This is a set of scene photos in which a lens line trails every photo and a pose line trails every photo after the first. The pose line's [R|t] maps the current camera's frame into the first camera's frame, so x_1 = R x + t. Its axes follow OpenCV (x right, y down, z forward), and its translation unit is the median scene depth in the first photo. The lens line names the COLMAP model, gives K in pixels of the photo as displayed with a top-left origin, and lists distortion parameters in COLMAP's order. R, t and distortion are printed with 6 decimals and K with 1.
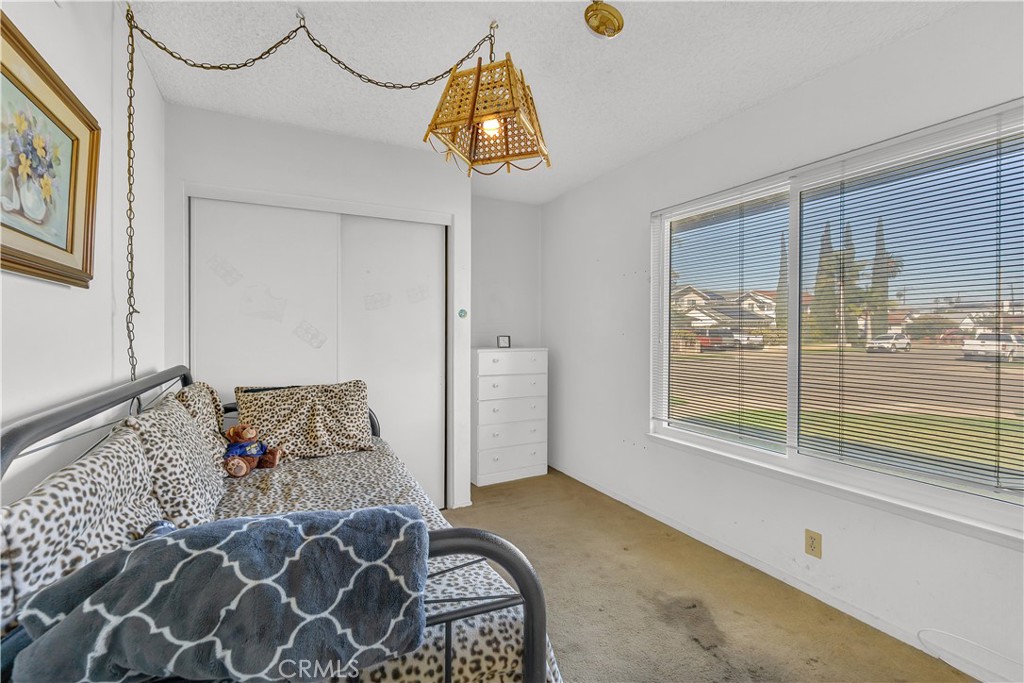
lens RADIAL K [[453.2, 0, 503.5], [0, 453.2, 331.1], [0, 0, 1]] dist [-0.001273, 0.000111]
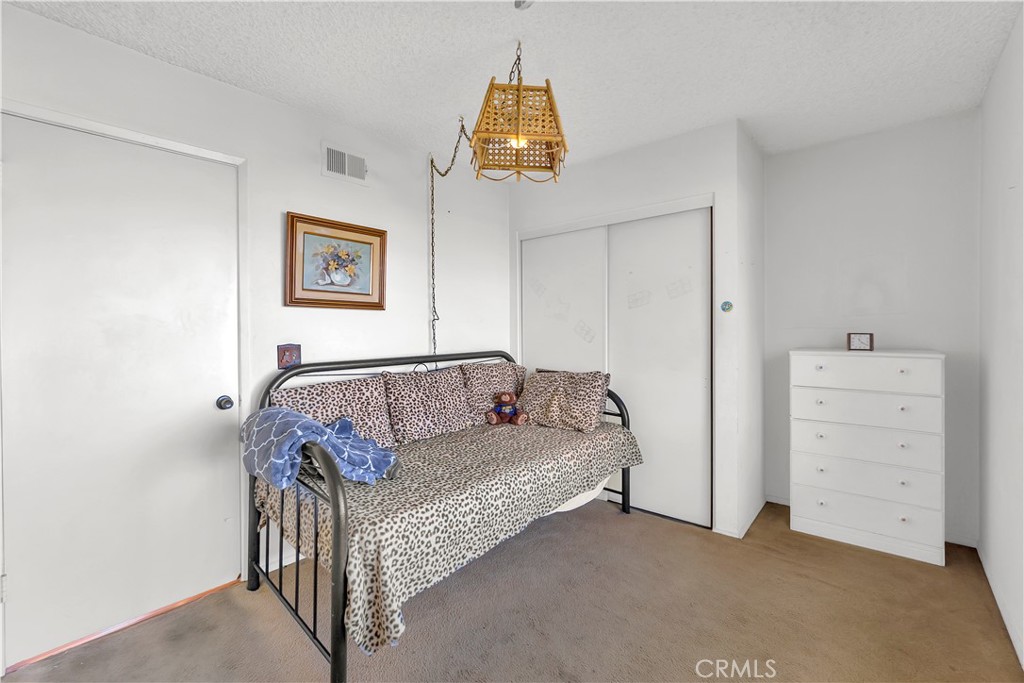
lens RADIAL K [[437.6, 0, 509.2], [0, 437.6, 334.3], [0, 0, 1]] dist [-0.000116, 0.000047]
pose [[0.369796, 0.005869, -0.929094, 0.611224], [0.007611, 0.999927, 0.009345, 0.003277], [0.929082, -0.010527, 0.369725, 0.385304]]
